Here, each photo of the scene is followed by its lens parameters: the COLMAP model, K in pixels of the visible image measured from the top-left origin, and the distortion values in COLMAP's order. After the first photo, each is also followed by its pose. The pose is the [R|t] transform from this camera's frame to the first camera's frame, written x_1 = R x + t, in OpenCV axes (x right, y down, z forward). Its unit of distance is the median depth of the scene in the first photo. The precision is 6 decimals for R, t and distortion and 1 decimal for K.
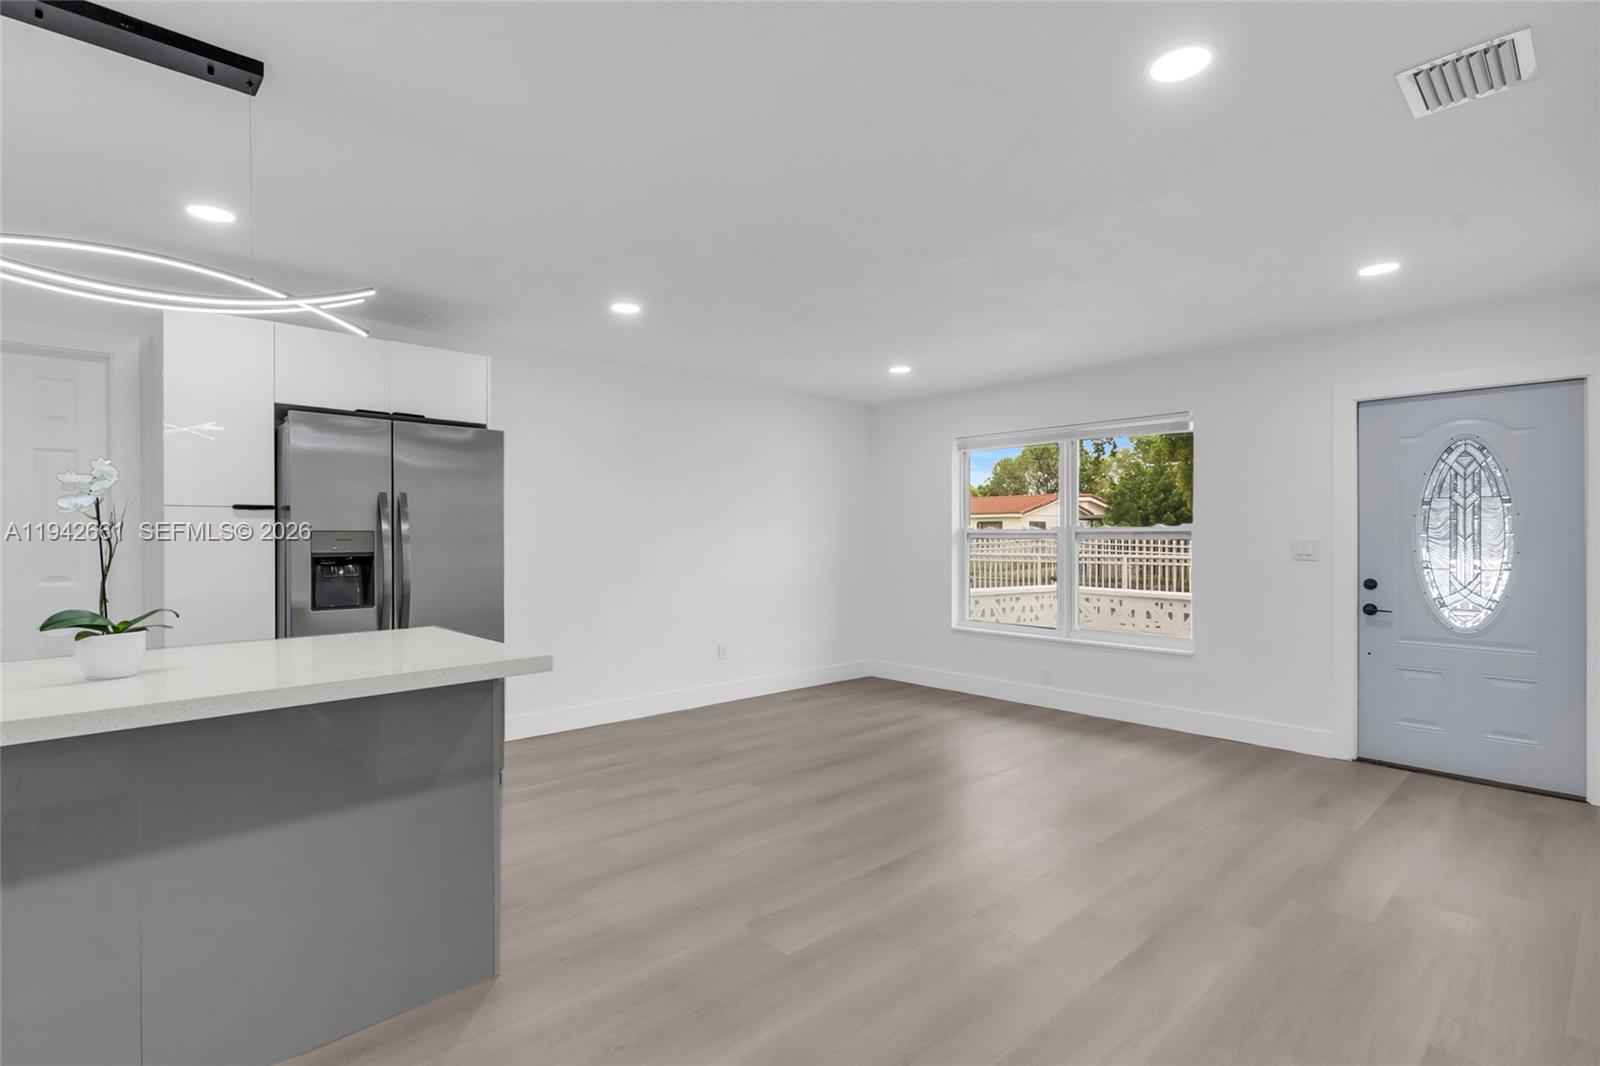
lens RADIAL K [[758.2, 0, 797.8], [0, 758.2, 538.6], [0, 0, 1]] dist [0.000451, 0.000556]
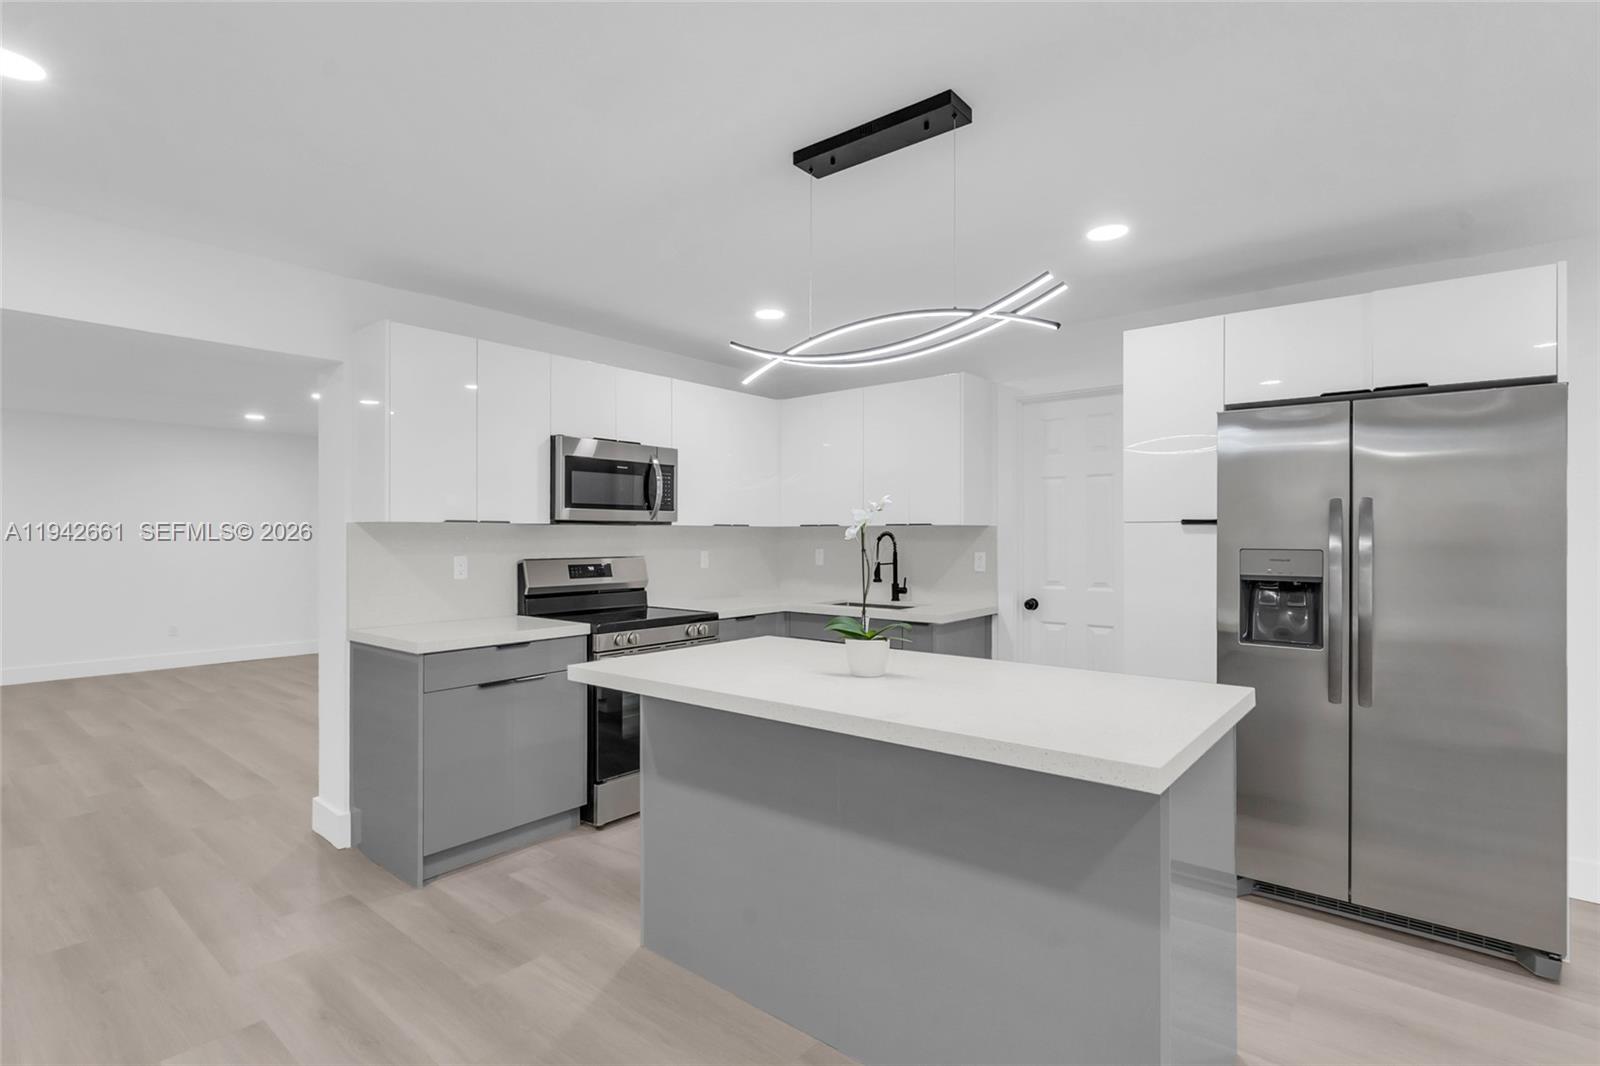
lens RADIAL K [[780.4, 0, 783.9], [0, 780.4, 532.9], [0, 0, 1]] dist [0.002593, 0.000184]
pose [[0.126647, -0.001303, -0.991947, 0.138189], [-0.008106, 0.999964, -0.002348, -0.018397], [0.991915, 0.008338, 0.126632, 0.319618]]
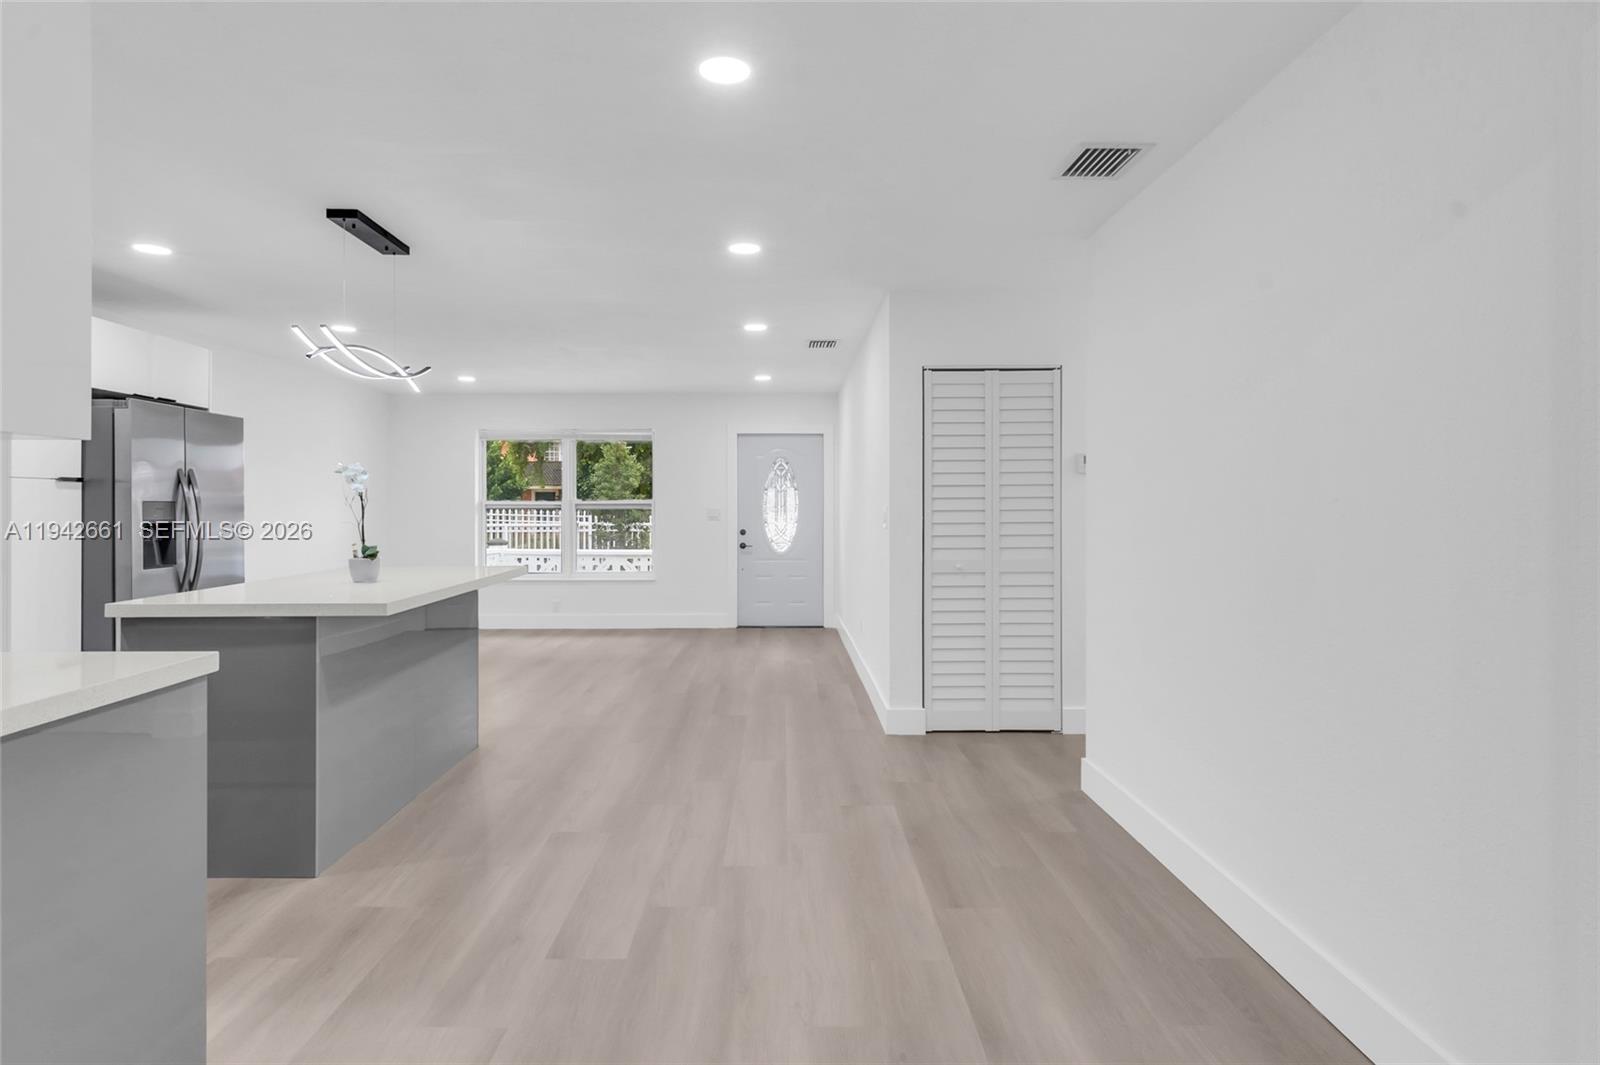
lens RADIAL K [[851.7, 0, 792.0], [0, 851.7, 507.3], [0, 0, 1]] dist [0.001437, -0.000423]
pose [[0.661224, -0.000435, 0.750189, -0.814151], [0.003623, 0.999990, -0.002614, 0.005327], [-0.750180, 0.004446, 0.661219, -0.525978]]
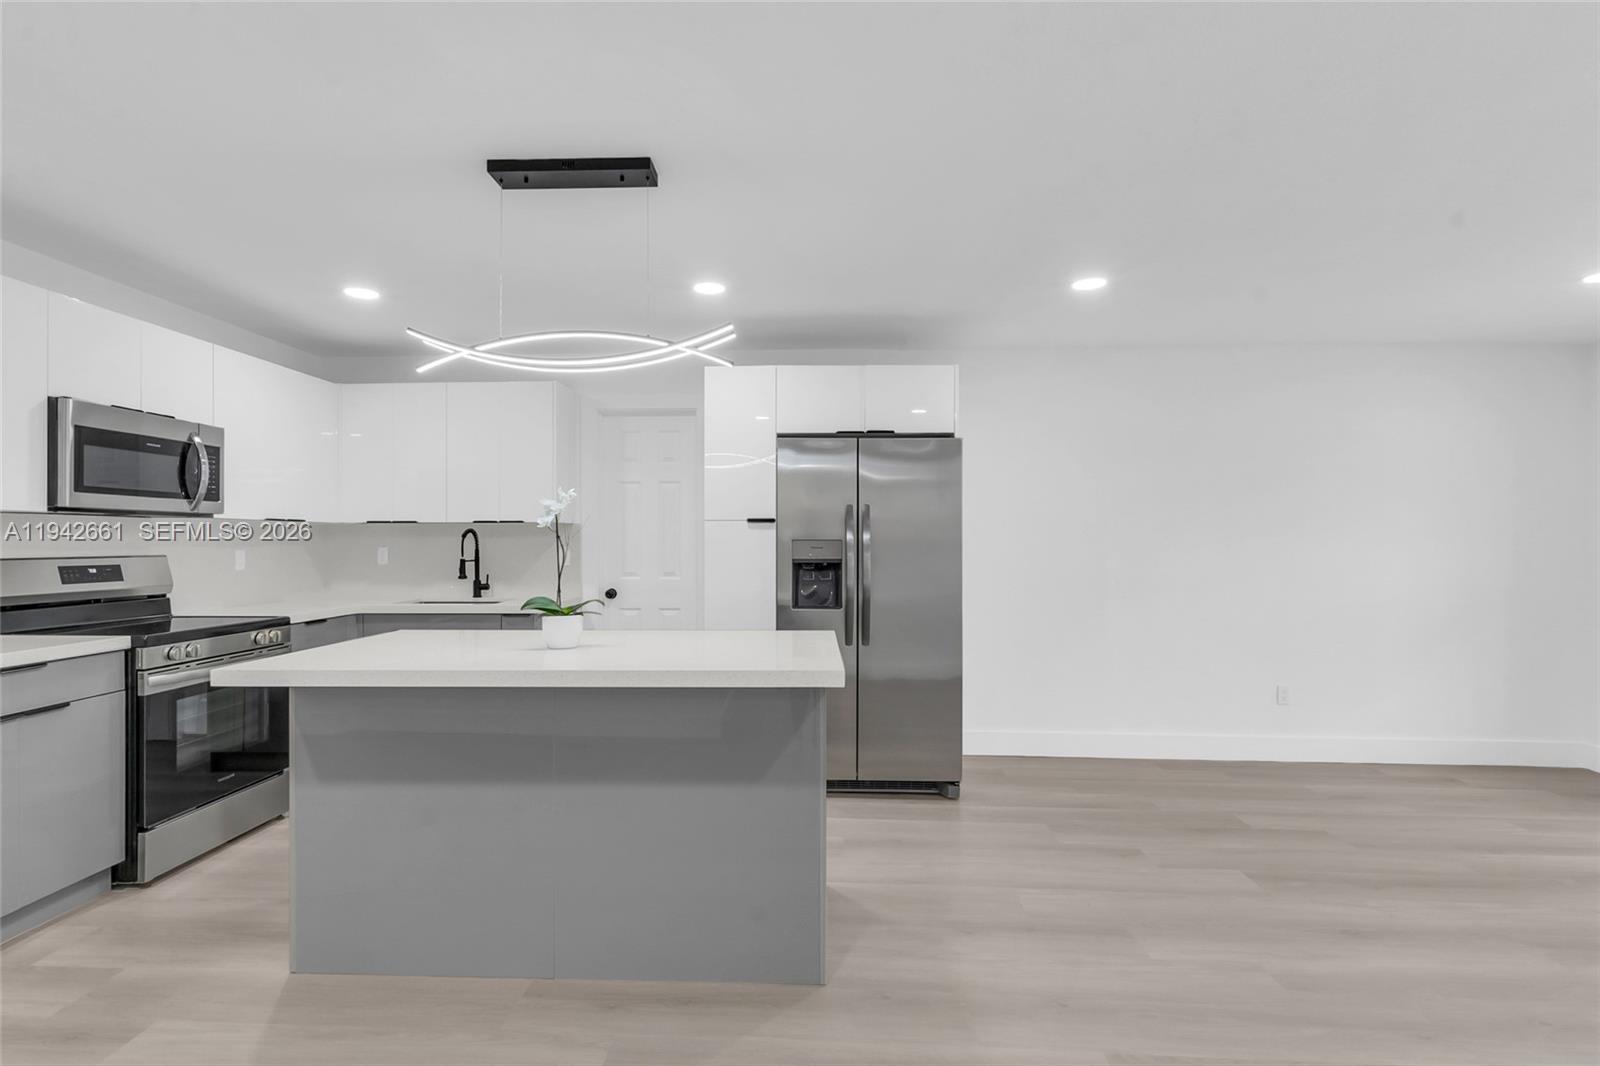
lens RADIAL K [[768.1, 0, 788.5], [0, 768.1, 542.8], [0, 0, 1]] dist [-0.000804, 0.002174]
pose [[0.706275, 0.001913, -0.707935, 0.157788], [-0.006016, 0.999976, -0.003299, -0.001762], [0.707912, 0.006589, 0.706270, 0.137873]]
